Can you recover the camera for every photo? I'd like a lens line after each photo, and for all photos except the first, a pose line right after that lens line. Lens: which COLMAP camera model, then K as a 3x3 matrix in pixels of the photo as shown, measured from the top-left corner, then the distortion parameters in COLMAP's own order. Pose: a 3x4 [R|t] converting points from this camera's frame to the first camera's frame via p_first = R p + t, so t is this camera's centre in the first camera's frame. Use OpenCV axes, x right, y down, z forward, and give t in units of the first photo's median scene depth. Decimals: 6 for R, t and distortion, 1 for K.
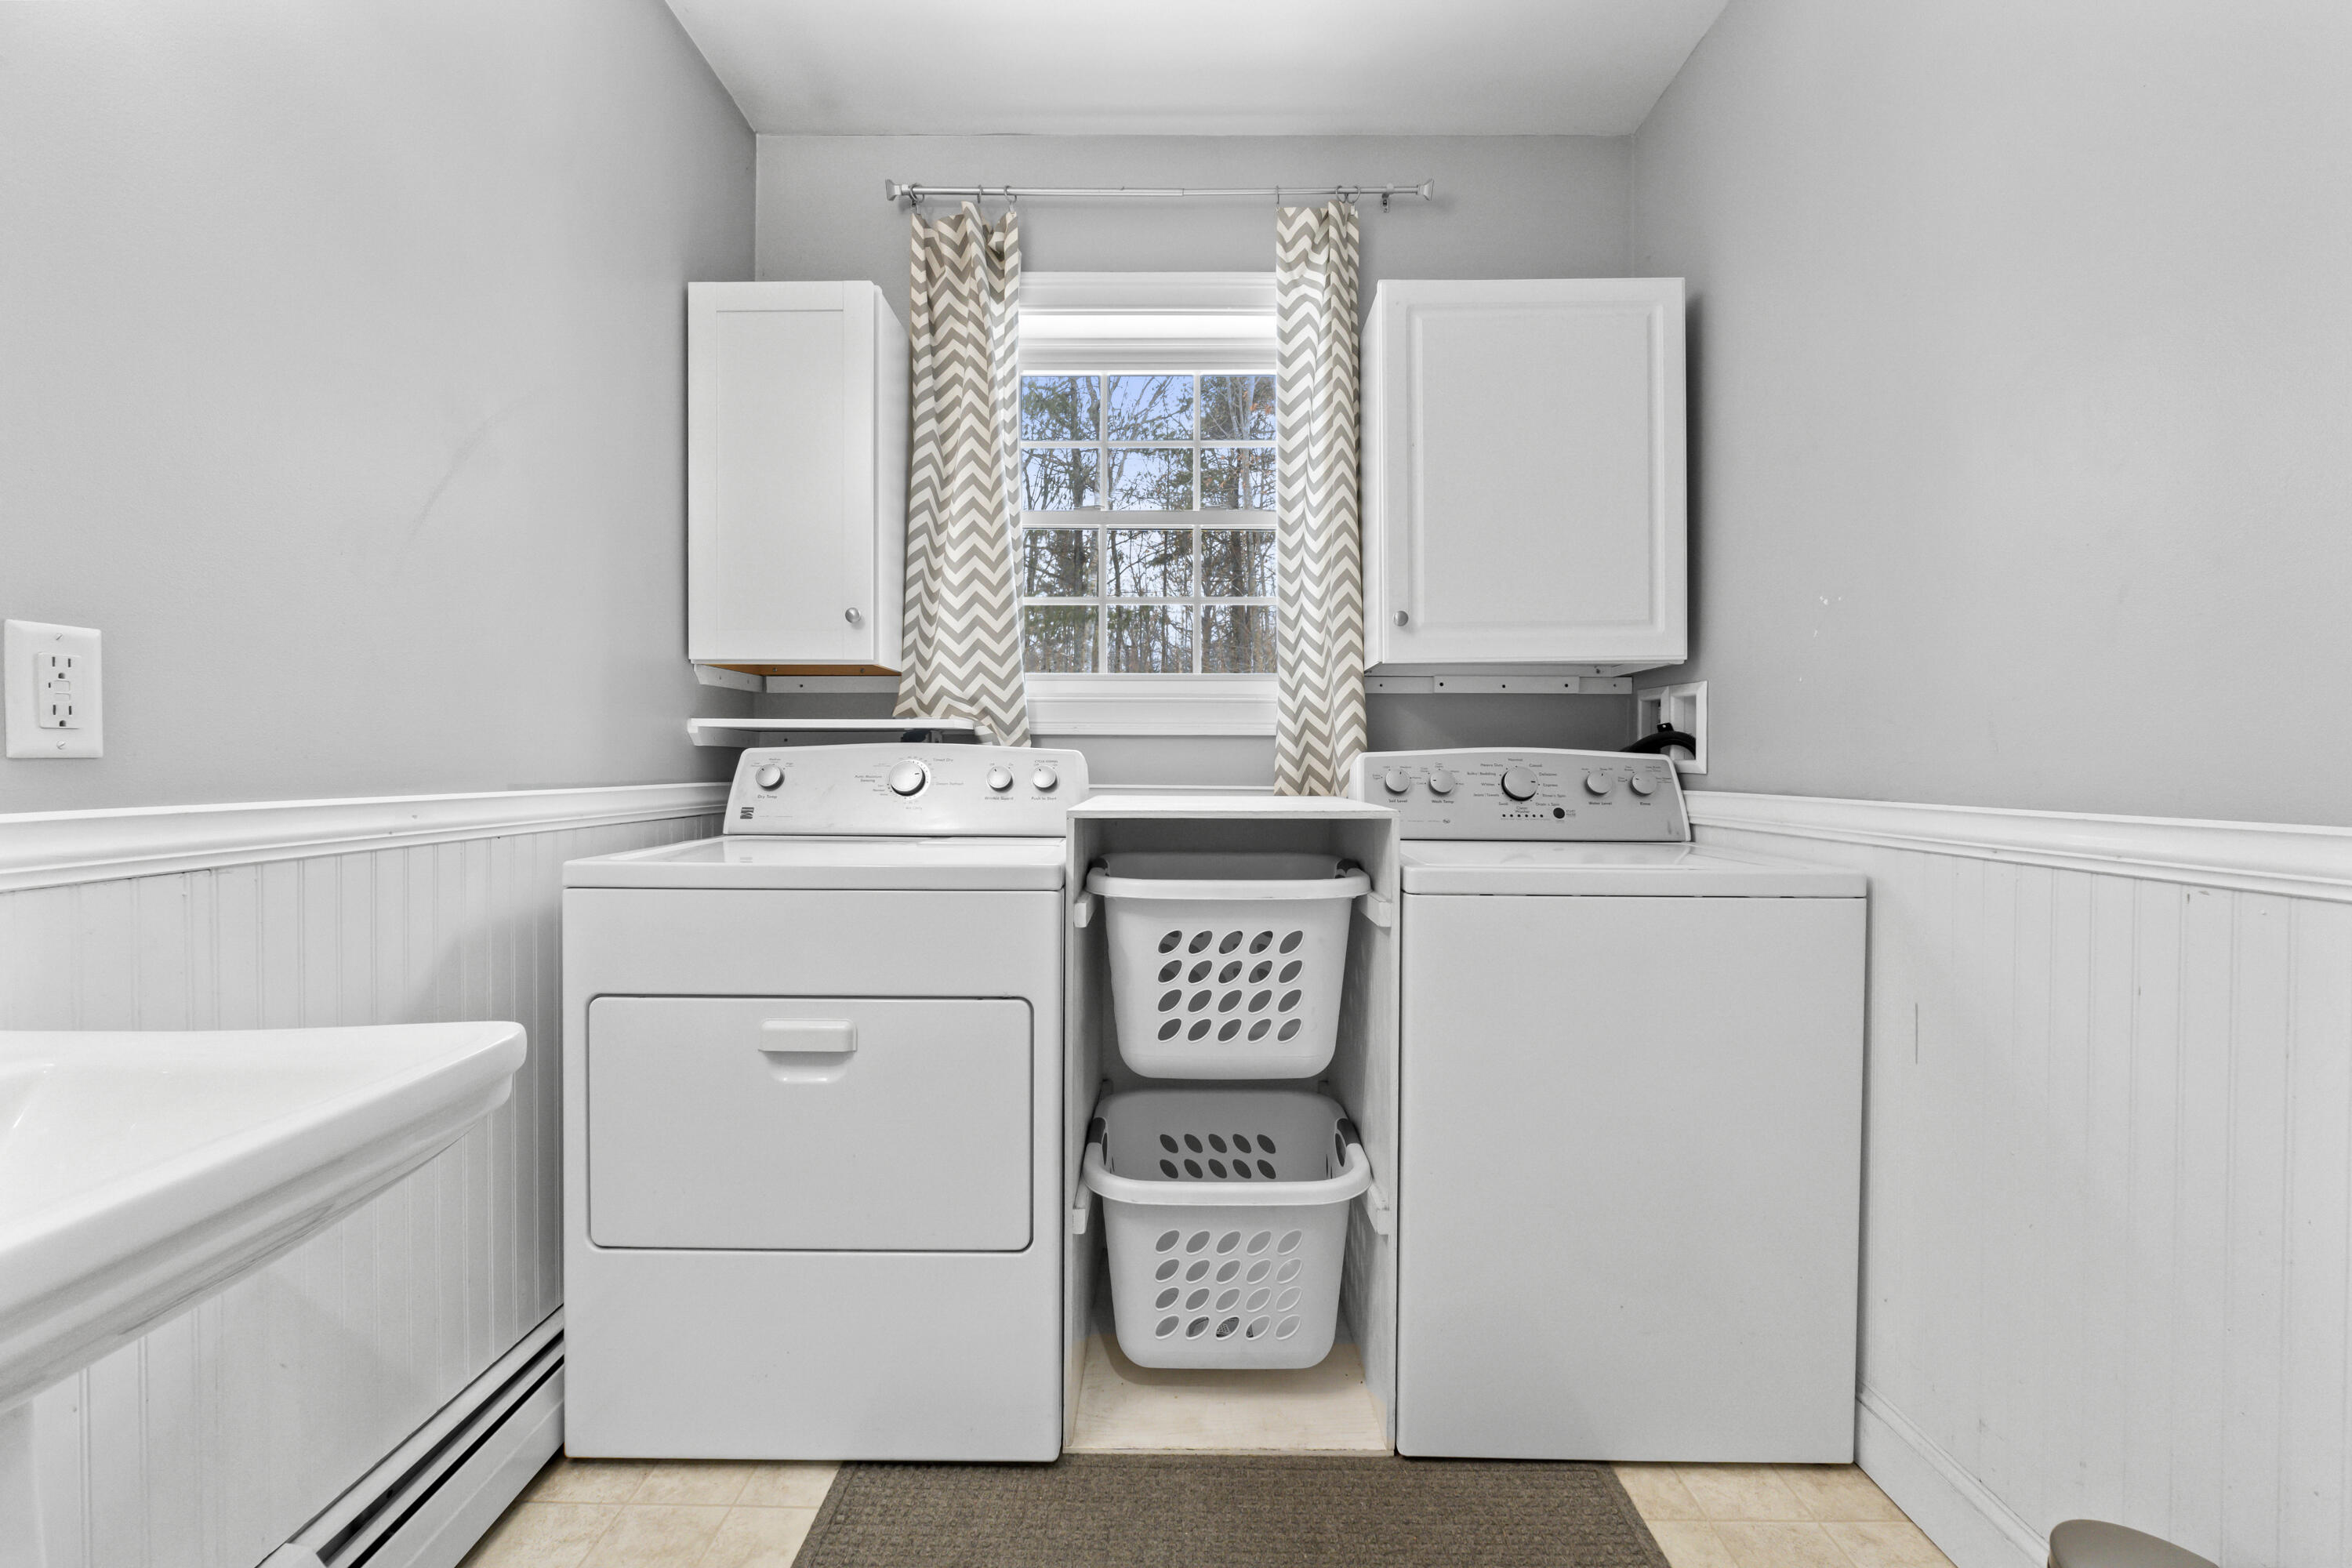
lens RADIAL K [[995.0, 0, 1173.9], [0, 995.0, 772.3], [0, 0, 1]] dist [0.000206, -0.000254]
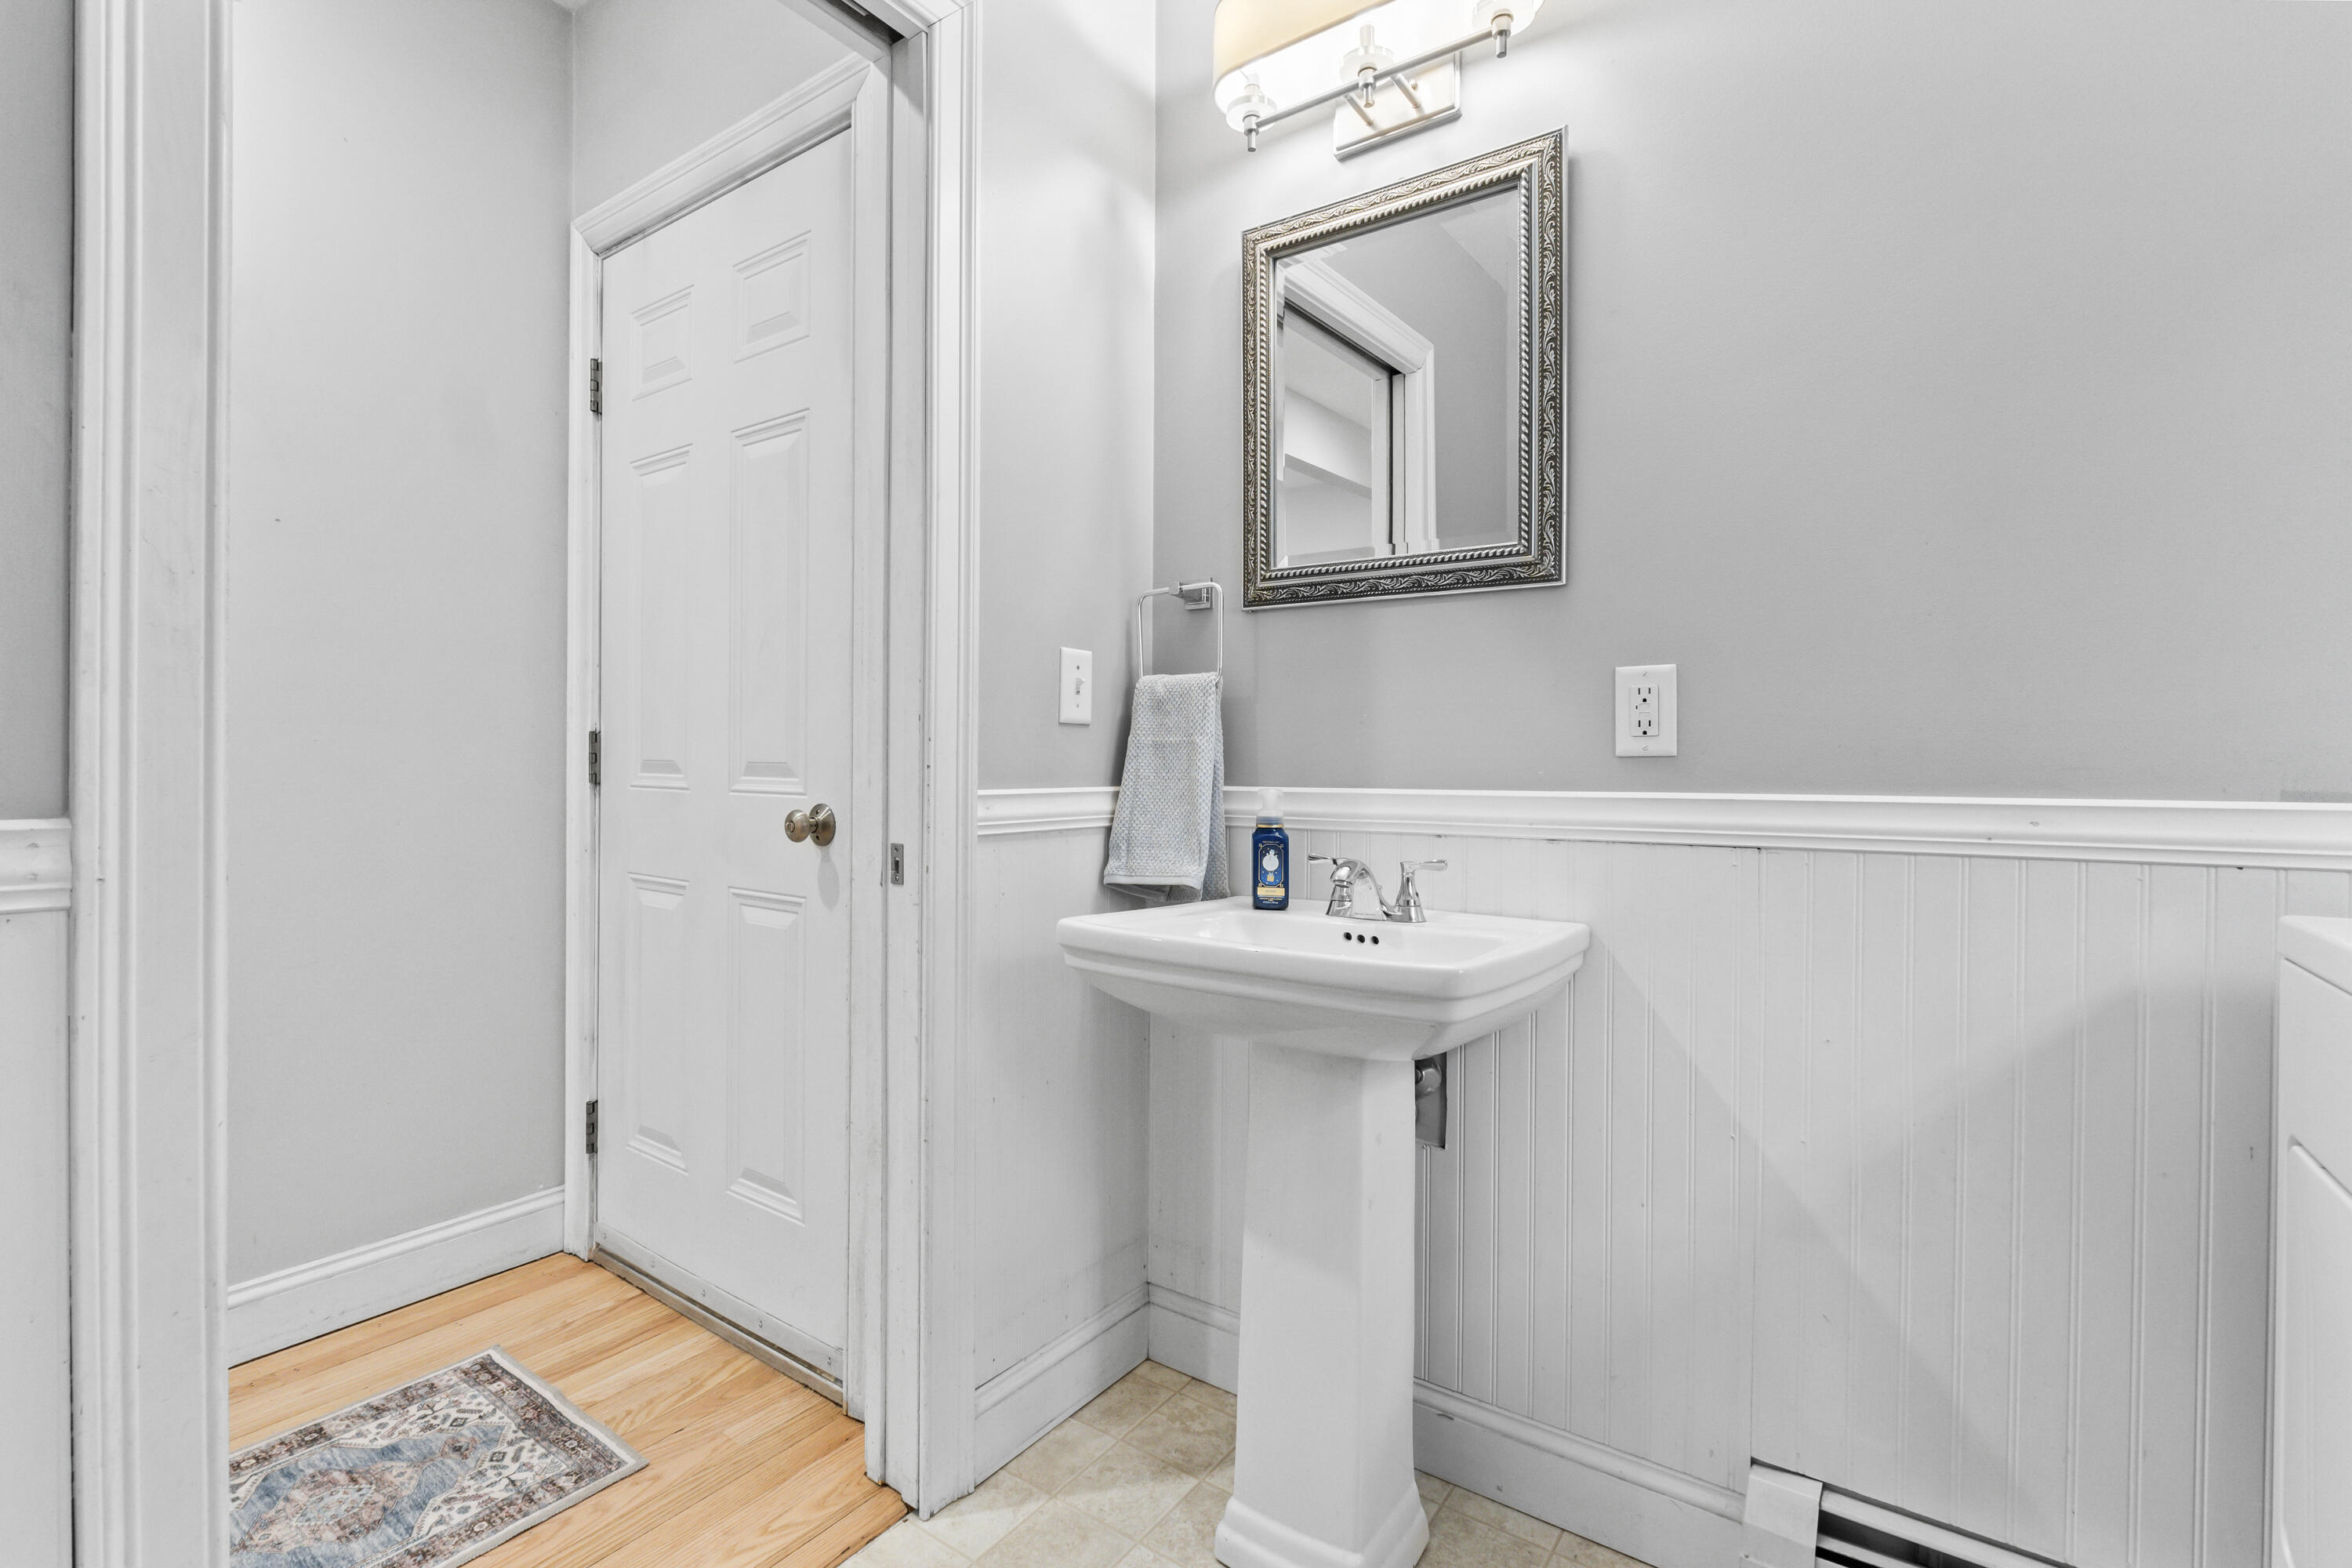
lens RADIAL K [[1056.6, 0, 1179.8], [0, 1056.6, 763.8], [0, 0, 1]] dist [0.000345, 0.000077]
pose [[-0.574334, 0.001021, -0.818620, 0.530458], [-0.007505, 0.999951, 0.006512, -0.008687], [0.818587, 0.009884, -0.574298, 1.318637]]
